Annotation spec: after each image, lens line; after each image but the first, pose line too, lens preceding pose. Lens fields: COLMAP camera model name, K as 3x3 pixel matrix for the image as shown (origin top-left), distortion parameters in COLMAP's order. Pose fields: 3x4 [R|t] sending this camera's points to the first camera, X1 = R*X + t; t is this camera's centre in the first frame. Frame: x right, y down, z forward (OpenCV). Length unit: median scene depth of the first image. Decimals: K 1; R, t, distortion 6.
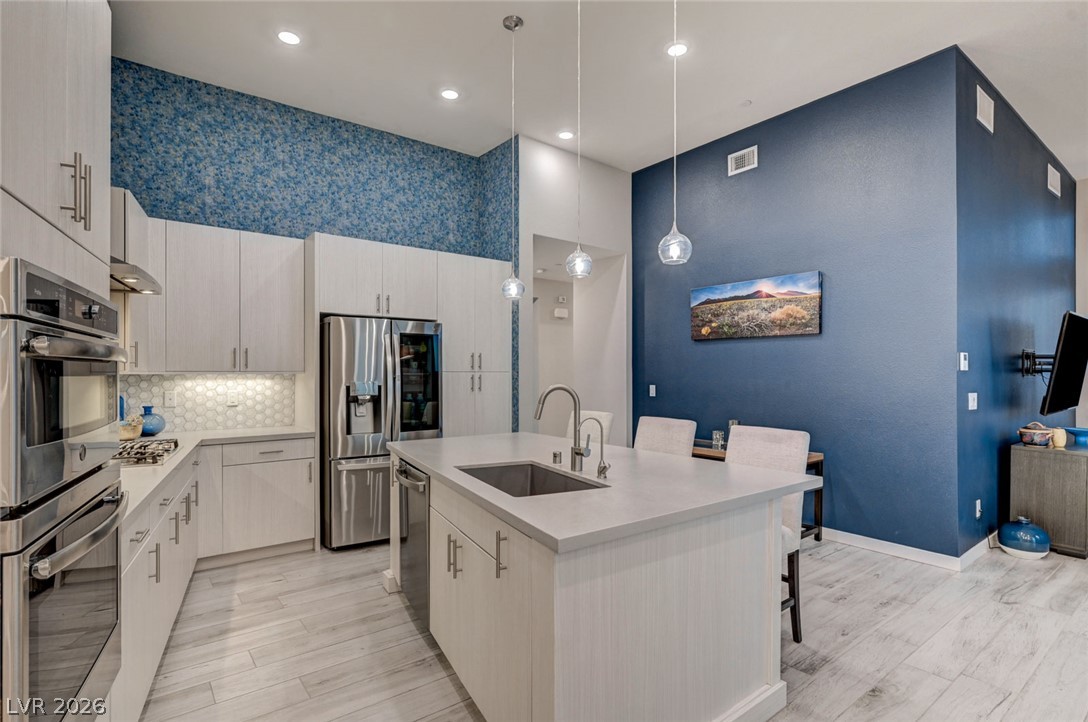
lens RADIAL K [[544.7, 0, 545.5], [0, 544.7, 372.3], [0, 0, 1]] dist [0.003311, -0.001502]
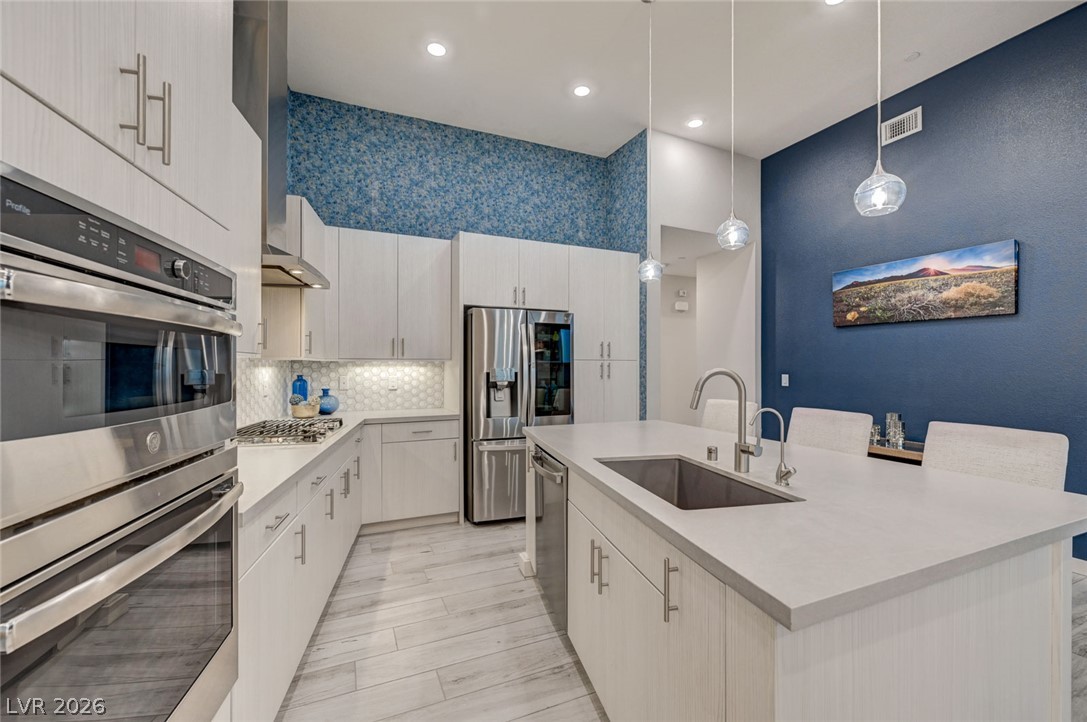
lens RADIAL K [[458.5, 0, 542.6], [0, 458.5, 365.9], [0, 0, 1]] dist [0.000205, -0.000596]
pose [[0.971635, 0.001339, -0.236483, -0.043039], [-0.000997, 0.999998, 0.001566, 0.010228], [0.236485, -0.001286, 0.971634, 0.143313]]
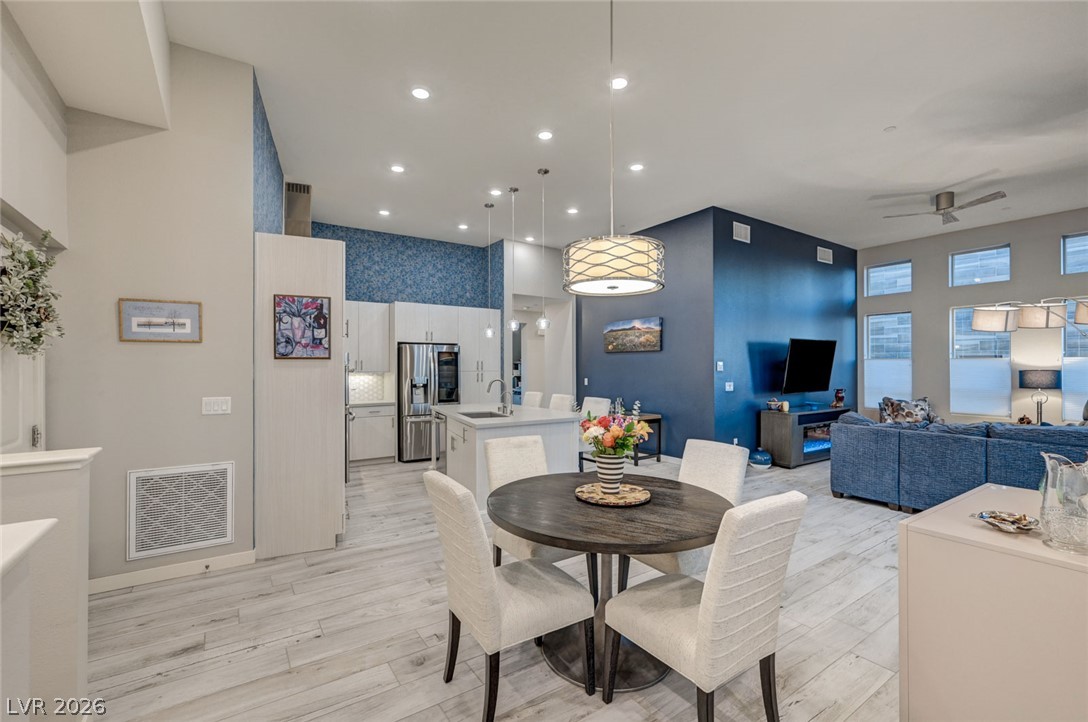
lens RADIAL K [[459.0, 0, 539.7], [0, 459.0, 365.2], [0, 0, 1]] dist [0.000205, -0.000596]
pose [[0.997939, -0.003227, -0.064082, 0.201968], [0.002893, 0.999982, -0.005307, -0.014463], [0.064098, 0.005110, 0.997931, -0.611954]]
